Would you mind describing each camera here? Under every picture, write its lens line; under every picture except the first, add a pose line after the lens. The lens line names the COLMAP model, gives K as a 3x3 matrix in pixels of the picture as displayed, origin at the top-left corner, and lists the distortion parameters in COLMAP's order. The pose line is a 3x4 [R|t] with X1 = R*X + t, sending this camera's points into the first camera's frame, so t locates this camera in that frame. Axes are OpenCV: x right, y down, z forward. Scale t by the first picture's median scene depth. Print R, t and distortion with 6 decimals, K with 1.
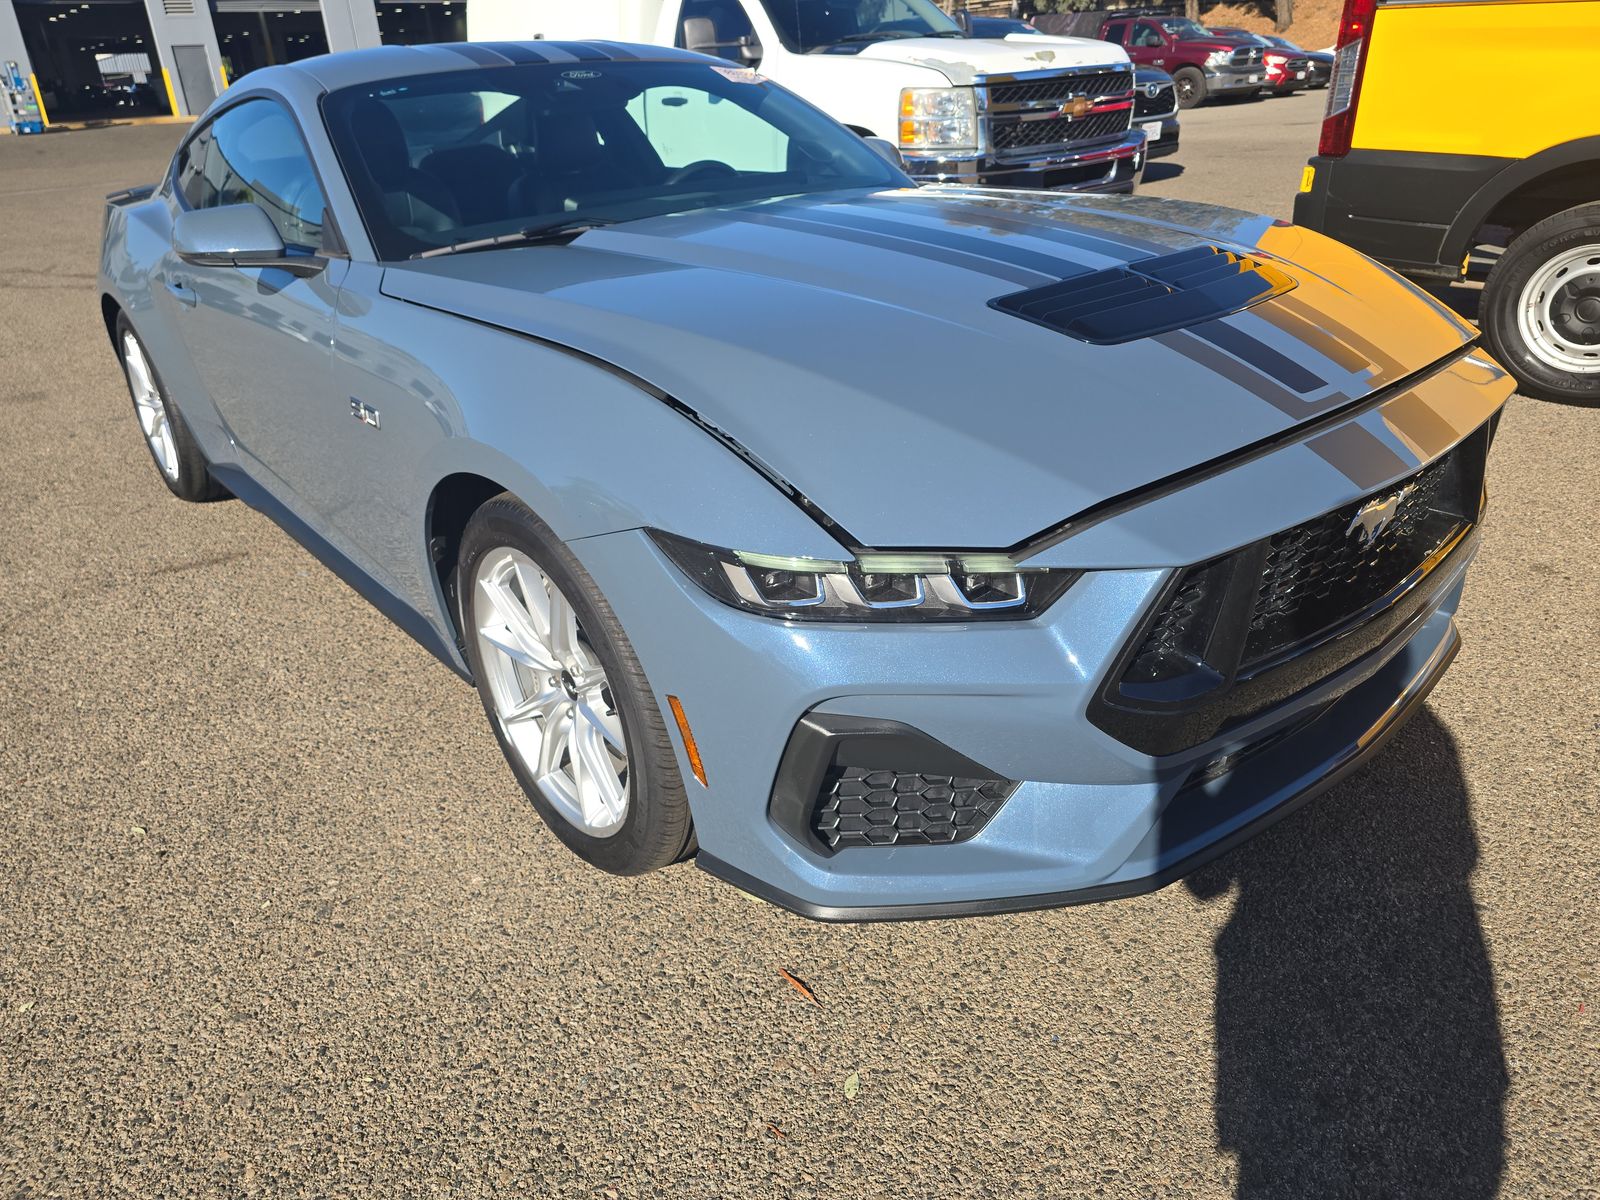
lens RADIAL K [[1090.9, 0, 797.9], [0, 1090.9, 588.6], [0, 0, 1]] dist [0.049777, -0.048741]
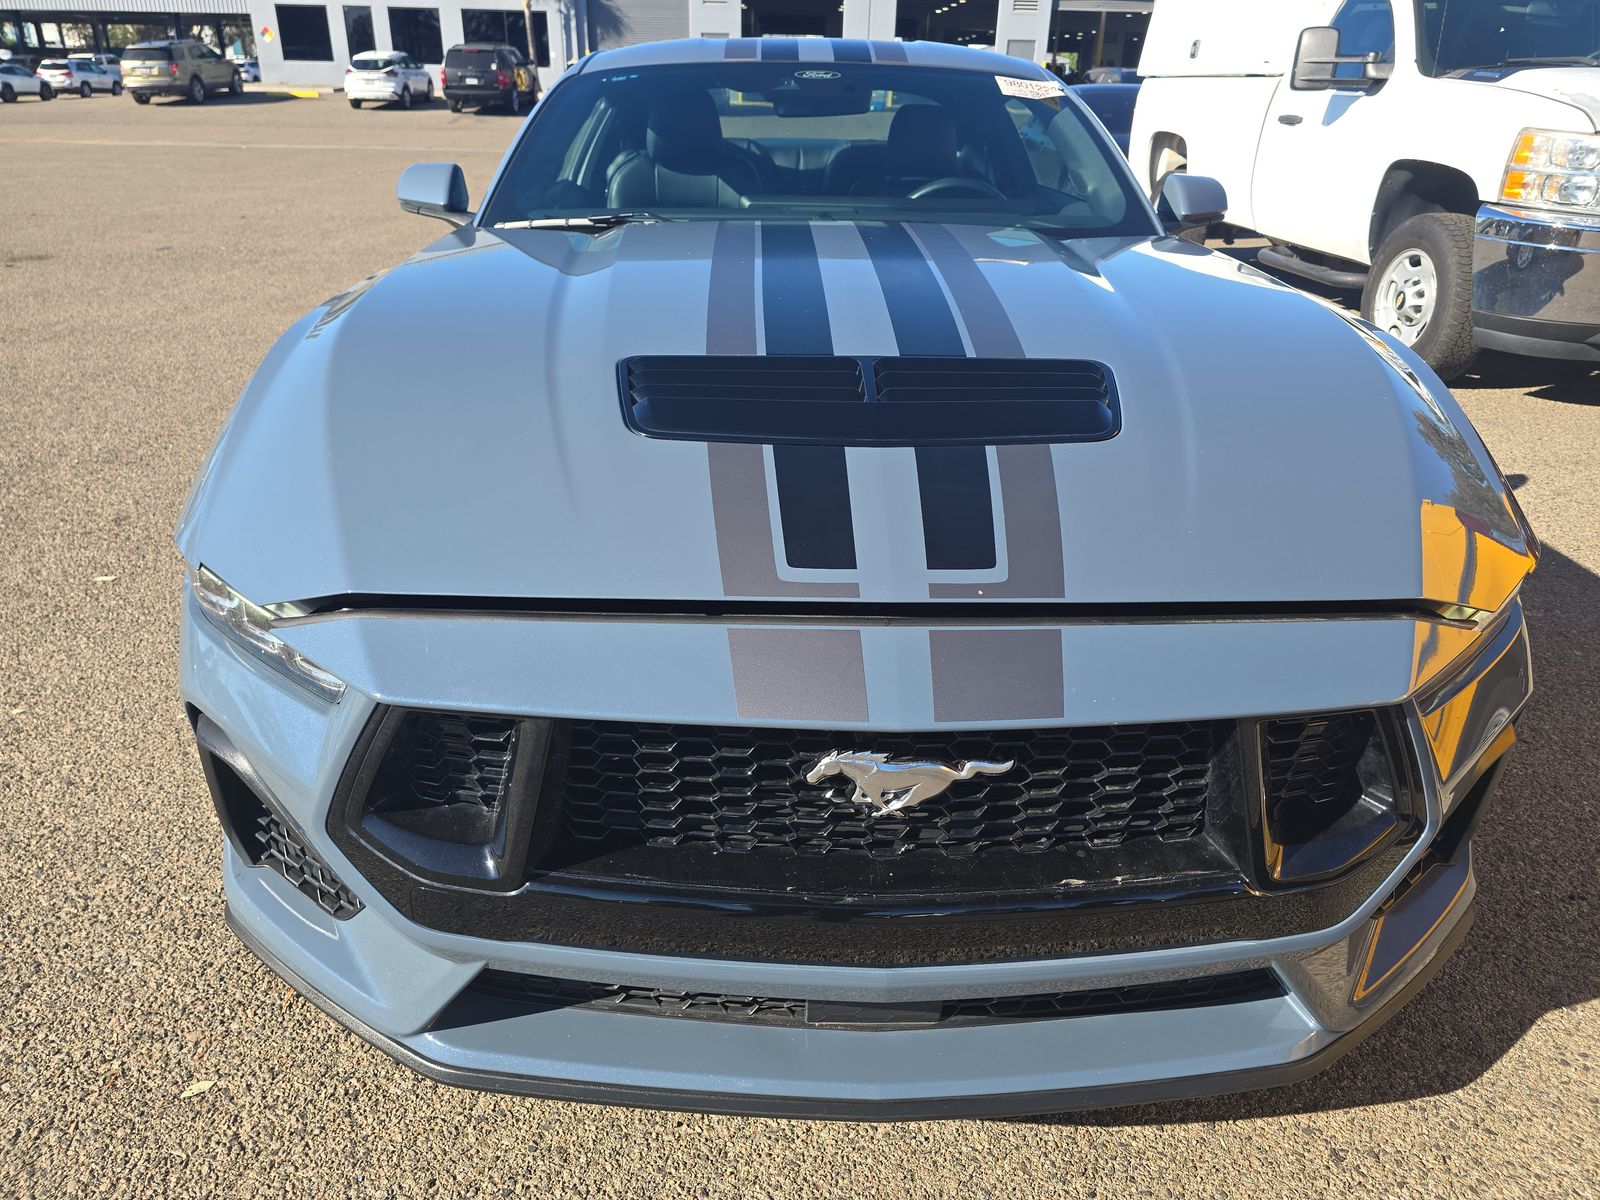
lens RADIAL K [[1090.9, 0, 797.9], [0, 1090.9, 588.6], [0, 0, 1]] dist [0.049777, -0.048741]
pose [[0.779635, 0.317122, -0.540002, 0.216667], [-0.318380, 0.943264, 0.094275, -0.059324], [0.539261, 0.098426, 0.836367, 0.105959]]
